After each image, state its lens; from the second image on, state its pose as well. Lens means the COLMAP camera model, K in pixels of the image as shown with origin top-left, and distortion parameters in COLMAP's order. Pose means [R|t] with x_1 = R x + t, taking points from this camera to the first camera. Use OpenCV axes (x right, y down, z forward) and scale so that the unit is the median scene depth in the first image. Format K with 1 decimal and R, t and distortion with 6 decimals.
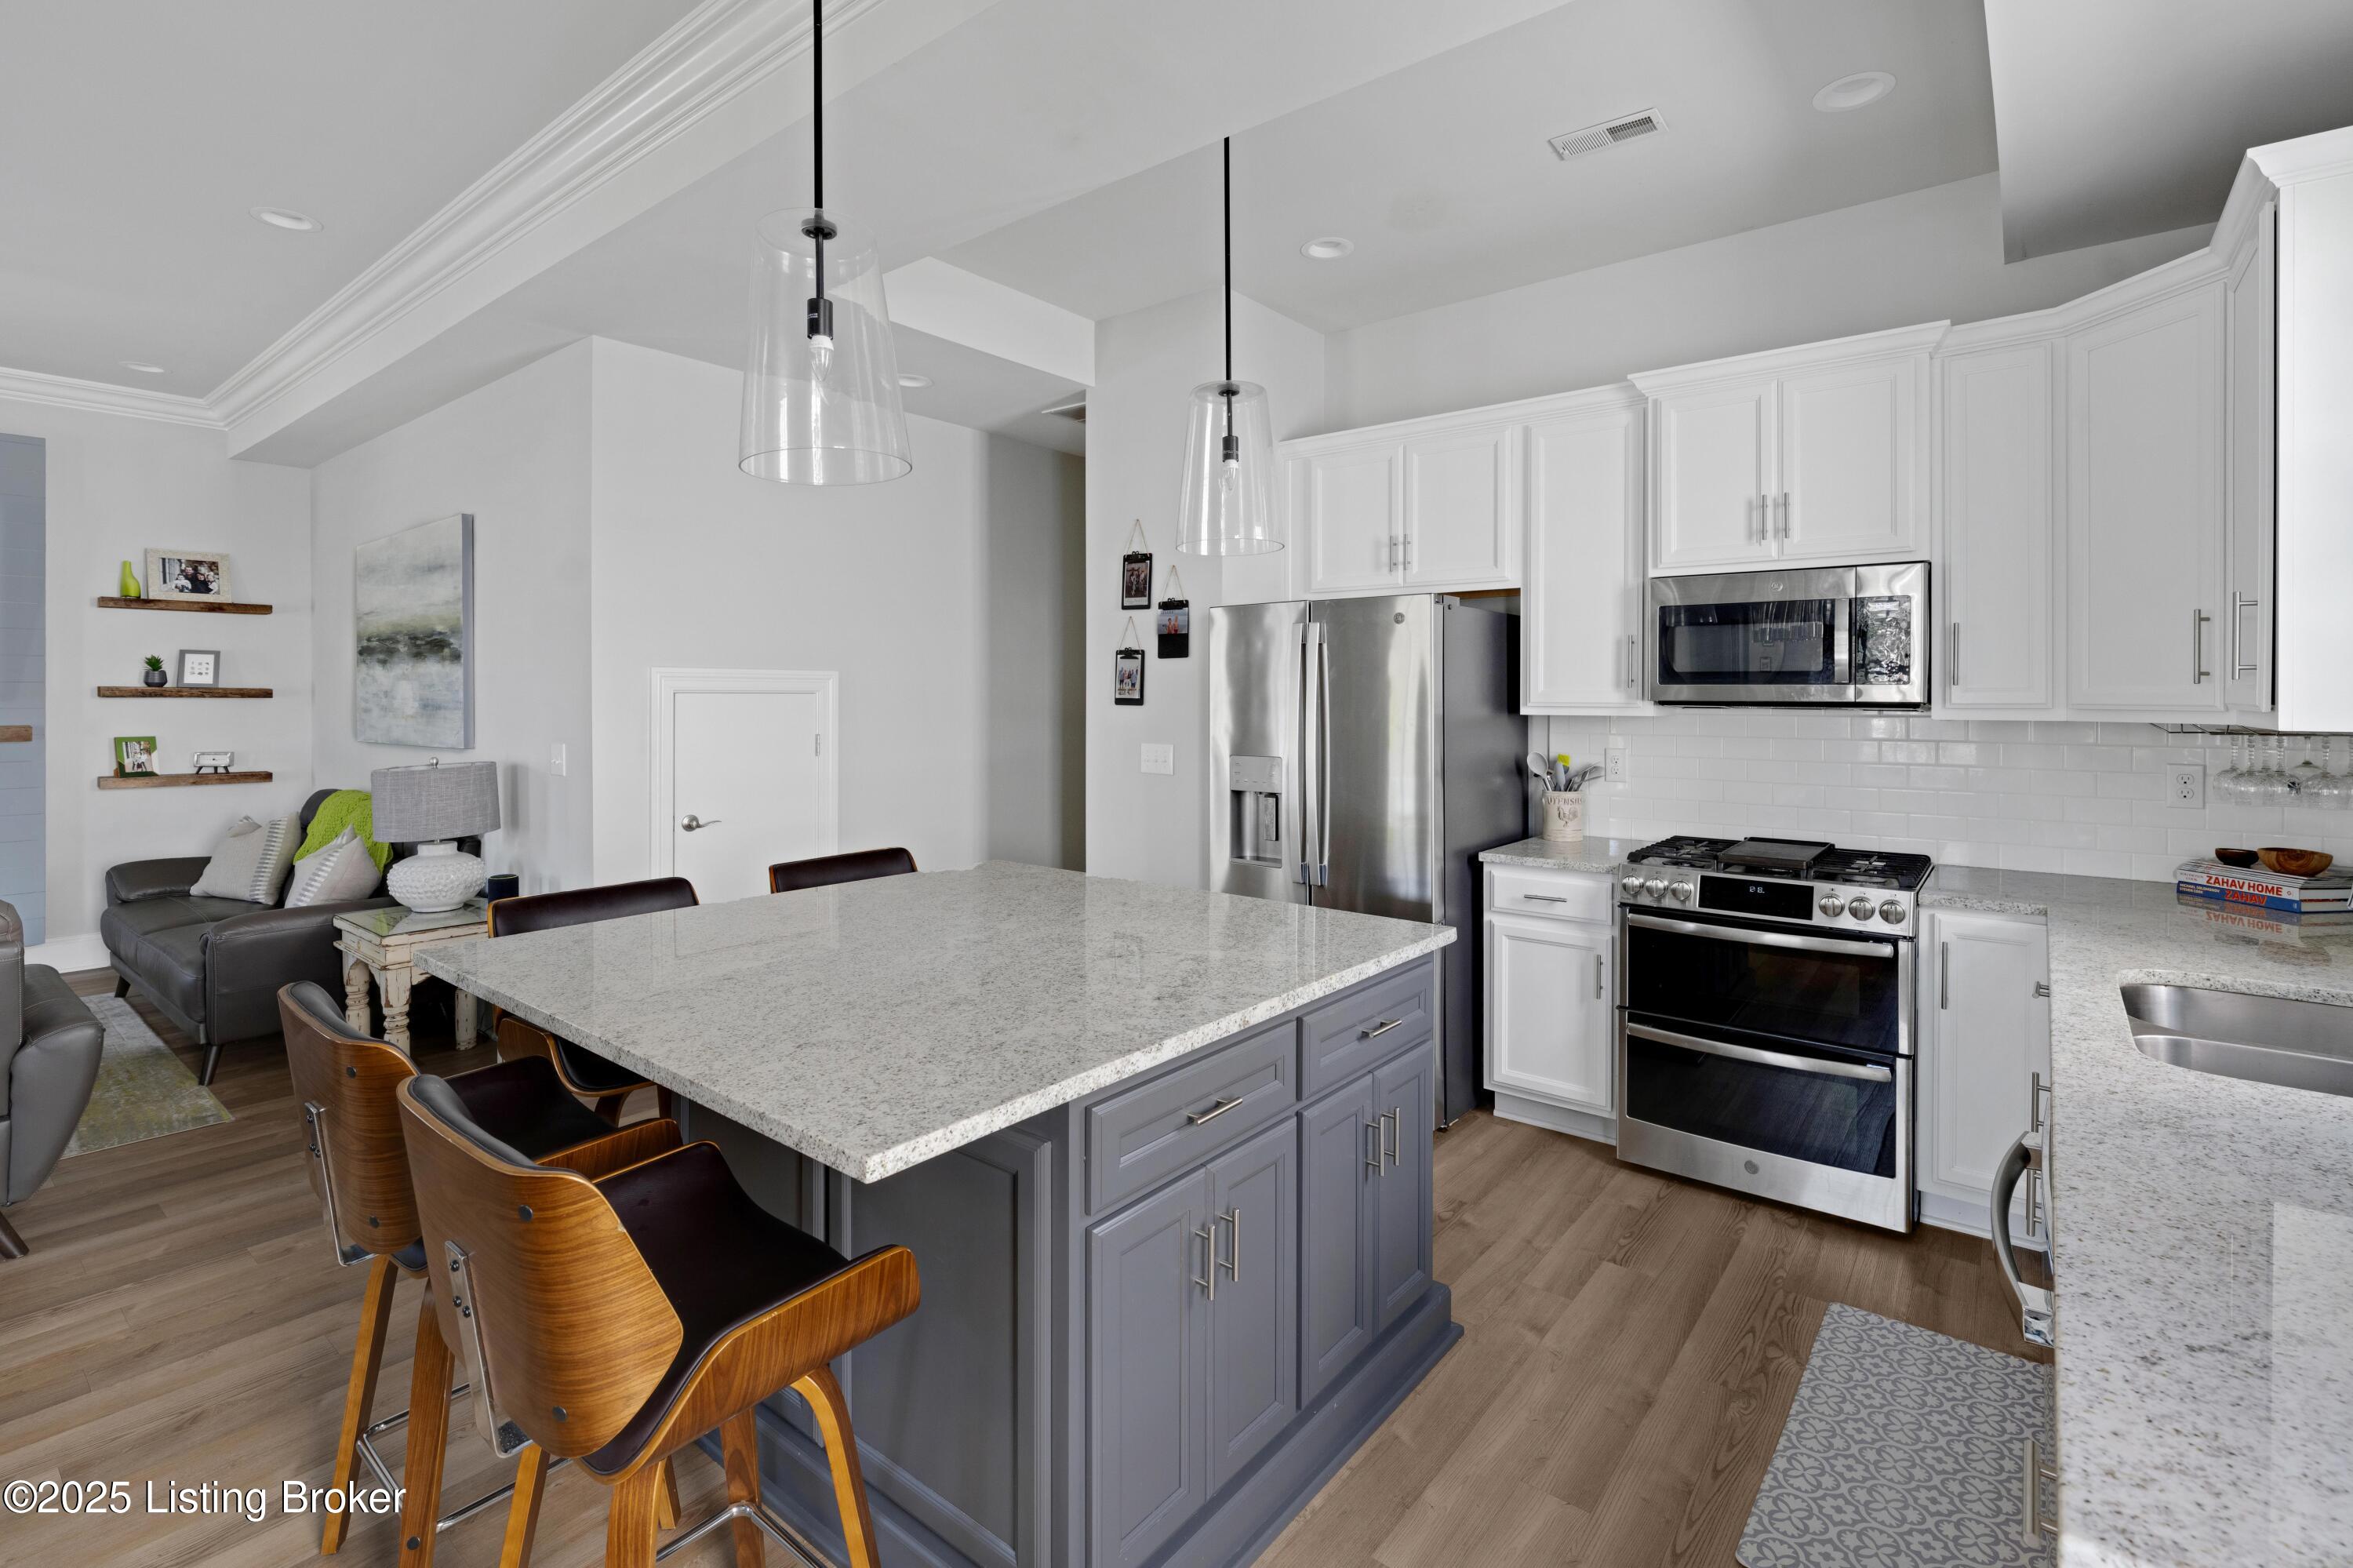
lens RADIAL K [[1081.0, 0, 1189.3], [0, 1081.0, 699.5], [0, 0, 1]] dist [0.000830, -0.001634]
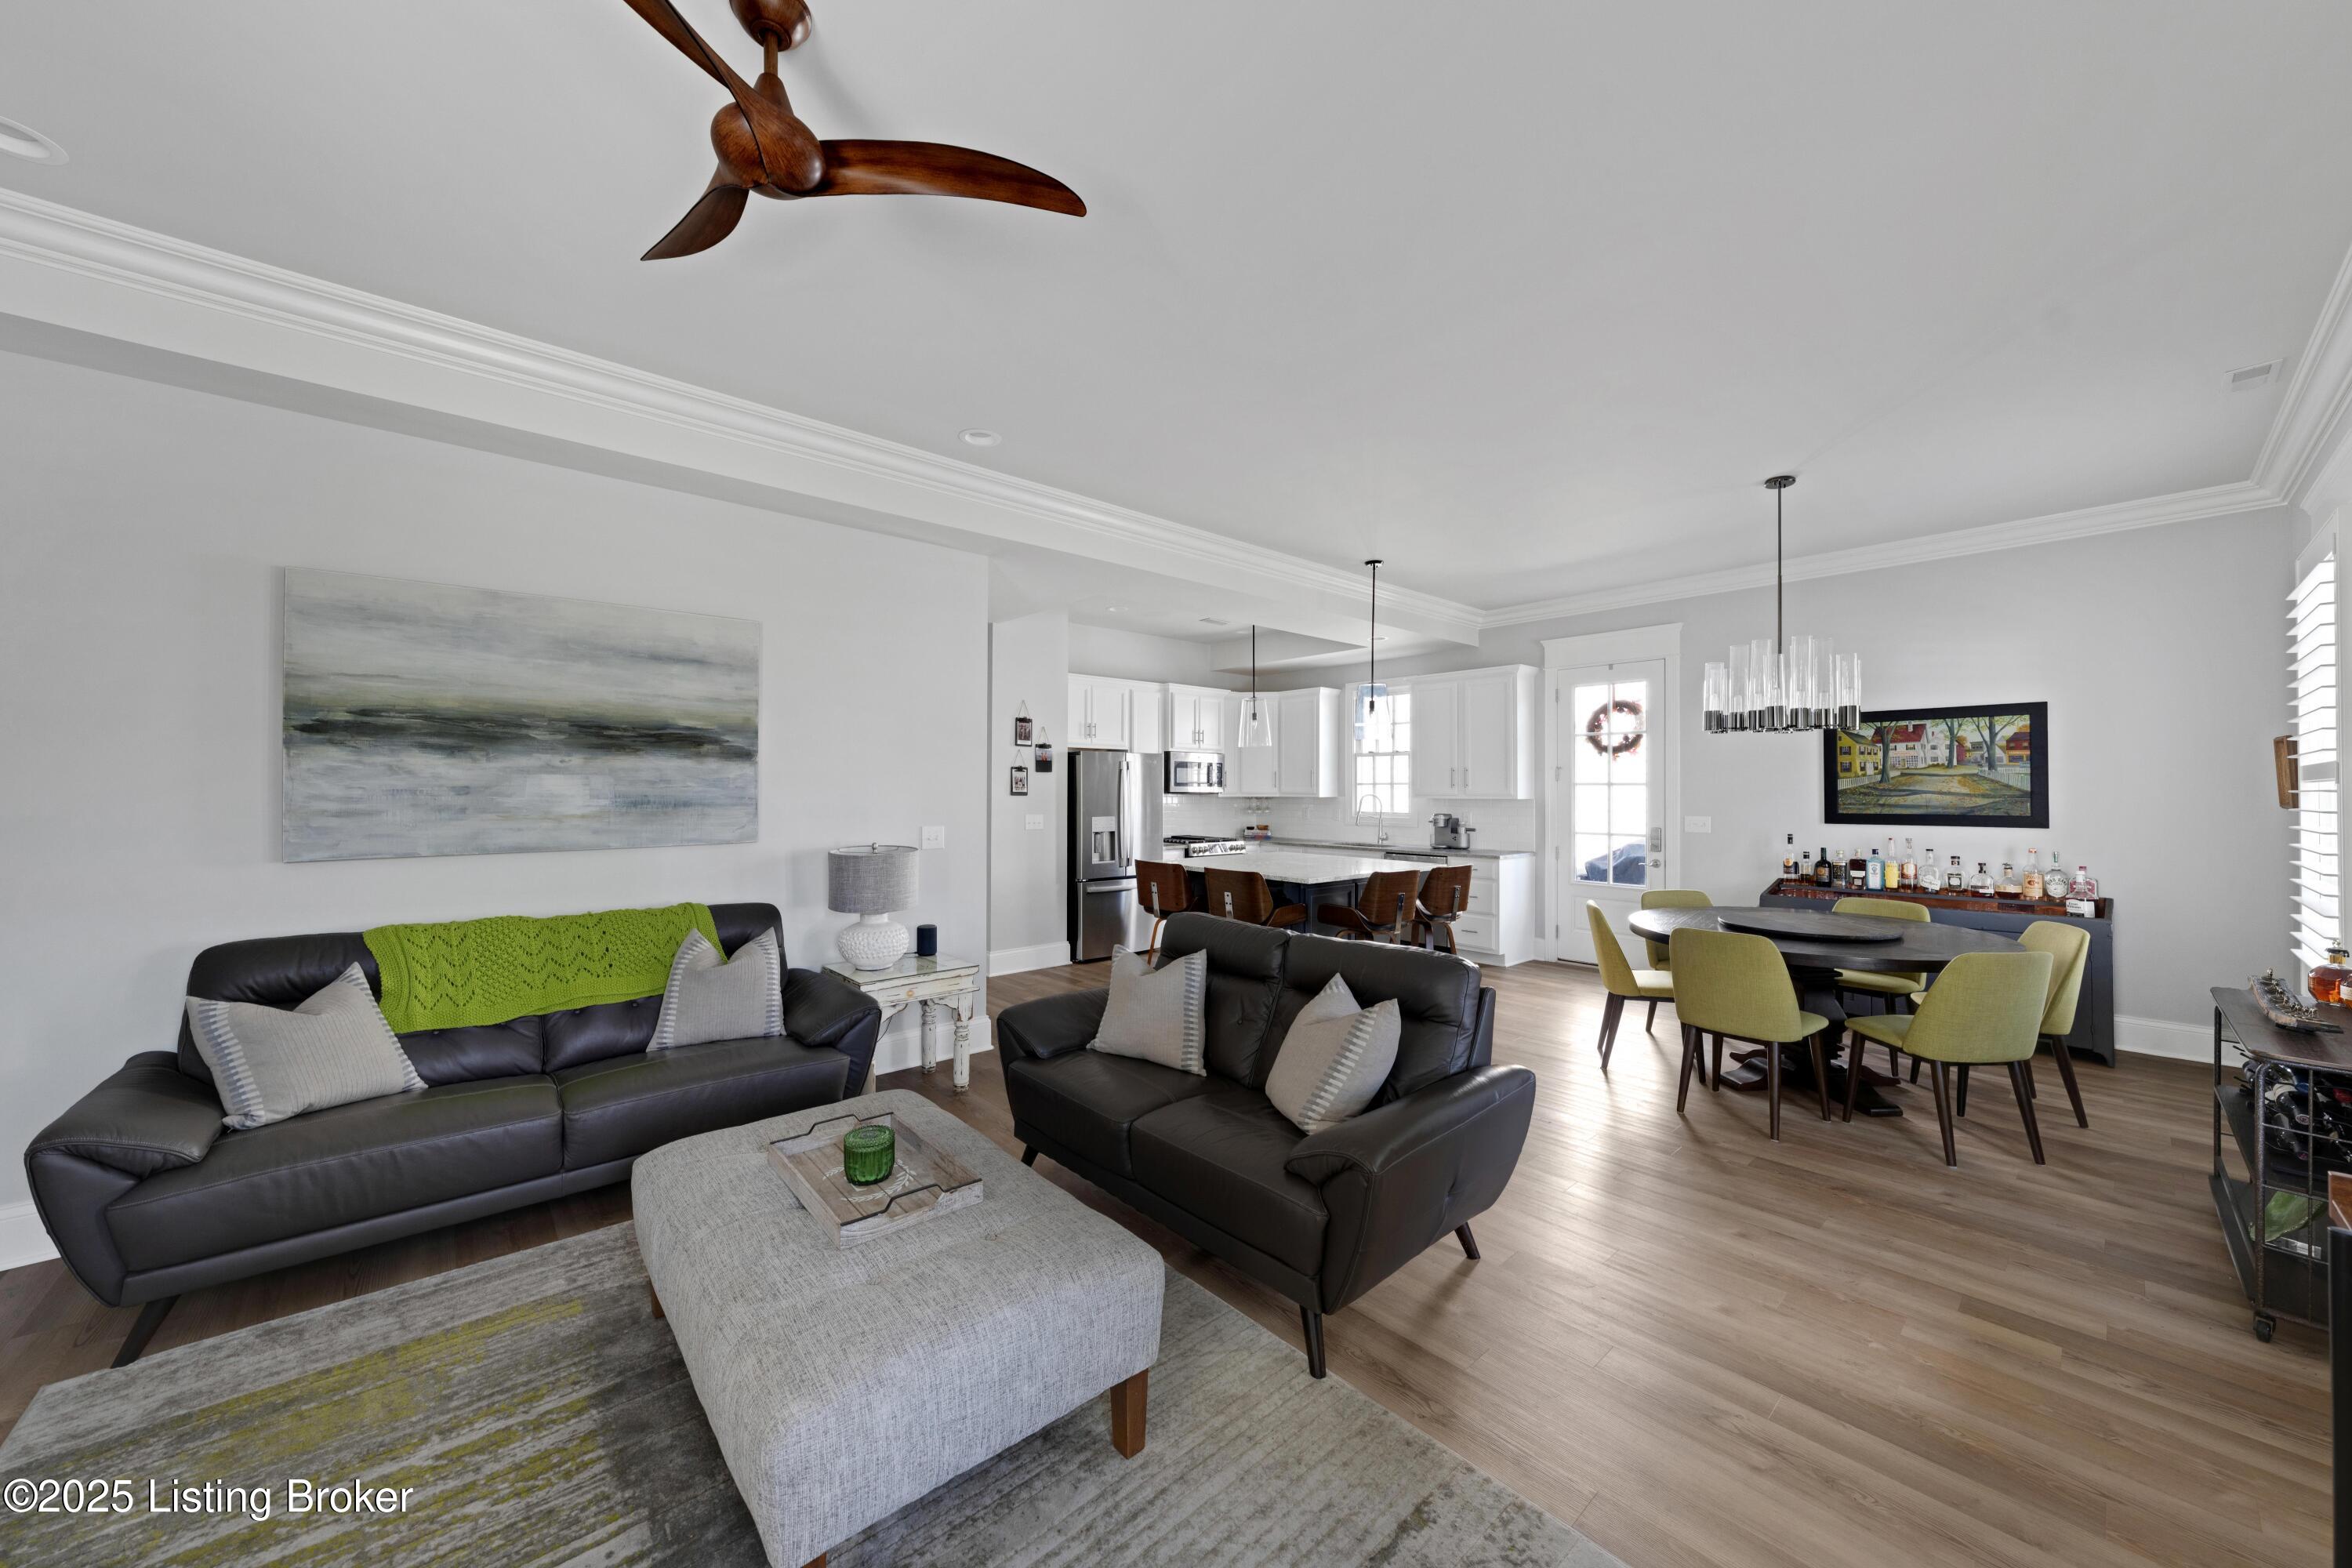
lens RADIAL K [[821.9, 0, 1168.1], [0, 821.9, 794.0], [0, 0, 1]] dist [0.002769, -0.000987]
pose [[0.177796, -0.006141, 0.984048, -1.676915], [0.002602, 0.999980, 0.005770, -0.005688], [-0.984064, 0.001535, 0.177808, 0.547243]]
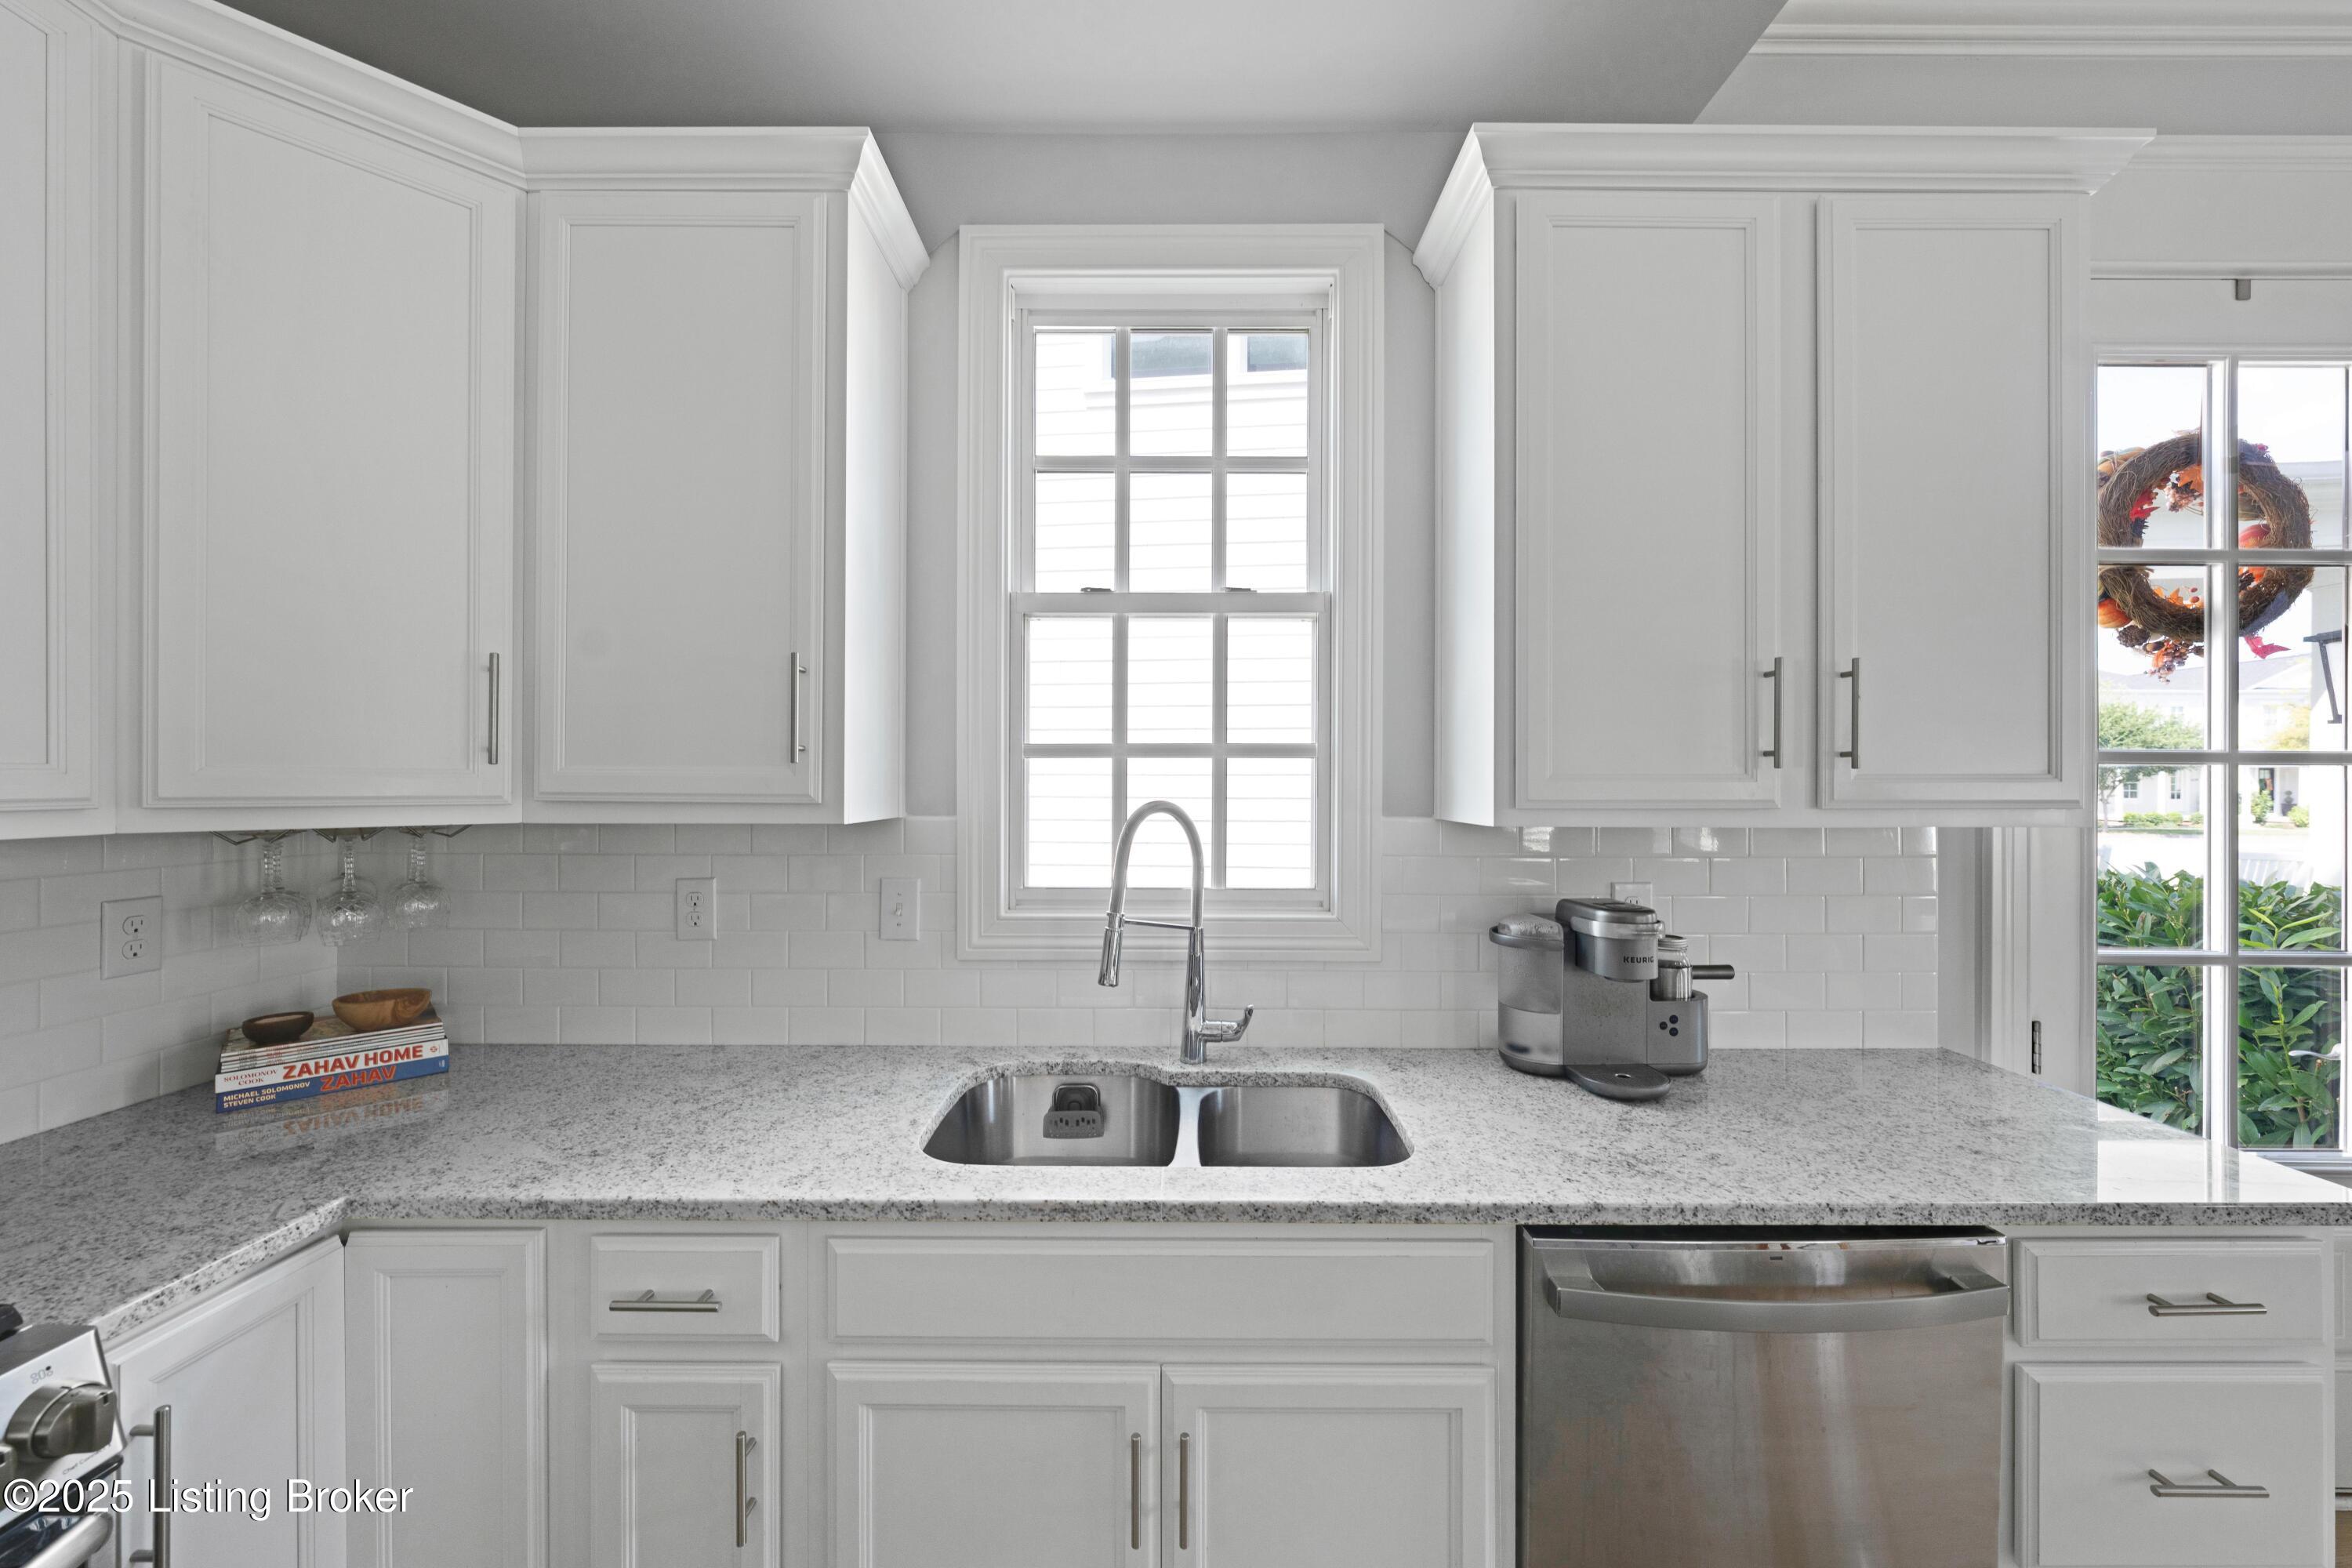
lens RADIAL K [[880.8, 0, 1176.9], [0, 880.8, 781.6], [0, 0, 1]] dist [-0.006989, 0.001060]
pose [[-0.613921, -0.005139, 0.789351, 0.161982], [-0.001425, 0.999984, 0.005402, -0.004935], [-0.789366, 0.002192, -0.613919, 0.658201]]
